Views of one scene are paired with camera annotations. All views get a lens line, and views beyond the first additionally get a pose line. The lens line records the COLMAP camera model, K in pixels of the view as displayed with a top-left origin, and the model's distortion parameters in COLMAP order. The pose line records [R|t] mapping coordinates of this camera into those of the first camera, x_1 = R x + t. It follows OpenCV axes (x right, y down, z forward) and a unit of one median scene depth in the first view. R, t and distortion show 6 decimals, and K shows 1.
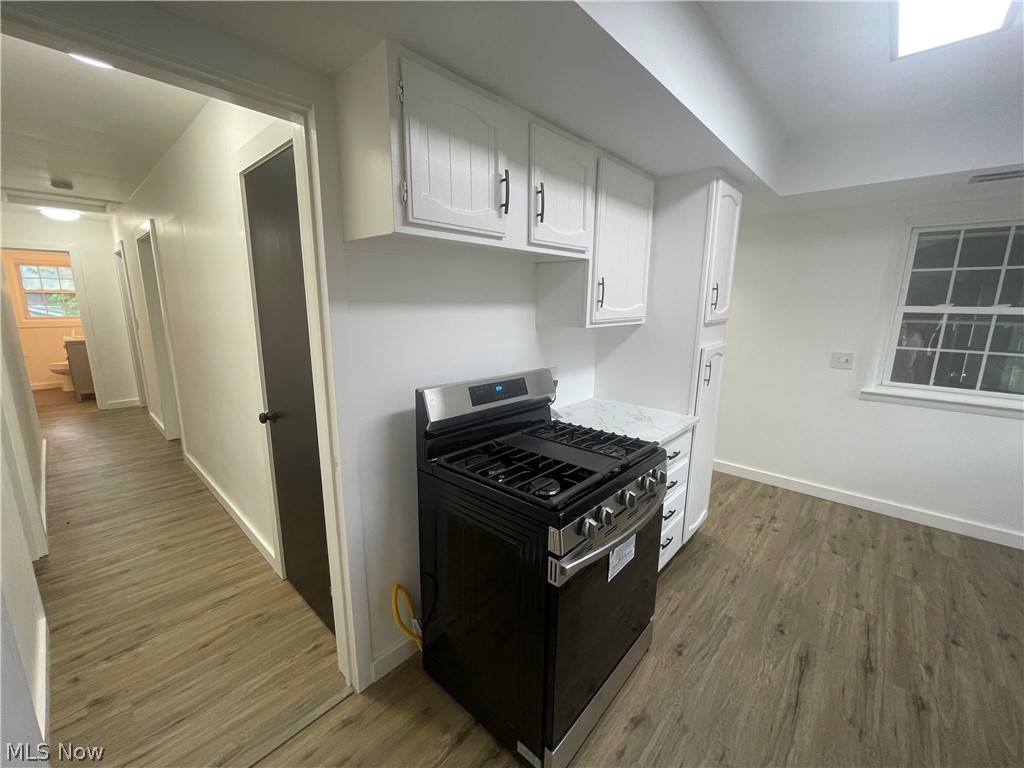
lens RADIAL K [[414.0, 0, 511.8], [0, 414.0, 383.7], [0, 0, 1]] dist [-0.009447, 0.000268]
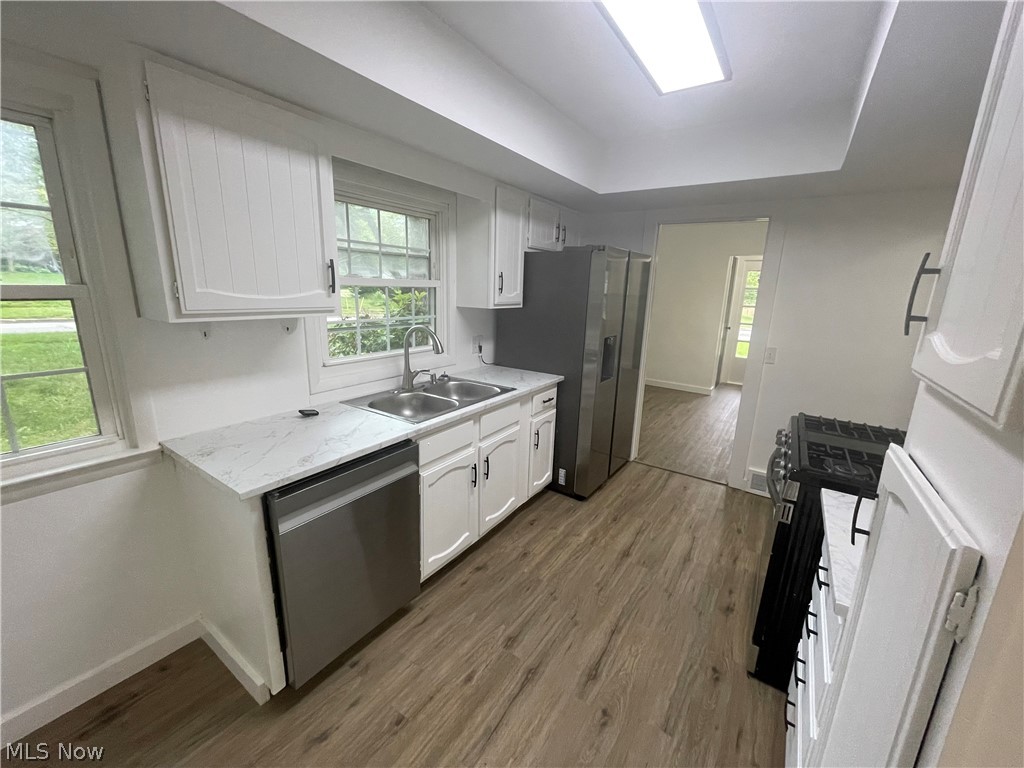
lens RADIAL K [[414.0, 0, 510.9], [0, 414.0, 384.5], [0, 0, 1]] dist [-0.009447, 0.000268]
pose [[-0.990040, -0.001888, -0.140772, 1.052083], [-0.060557, 0.908393, 0.413710, -0.331755], [0.127096, 0.418114, -0.899460, 1.579532]]
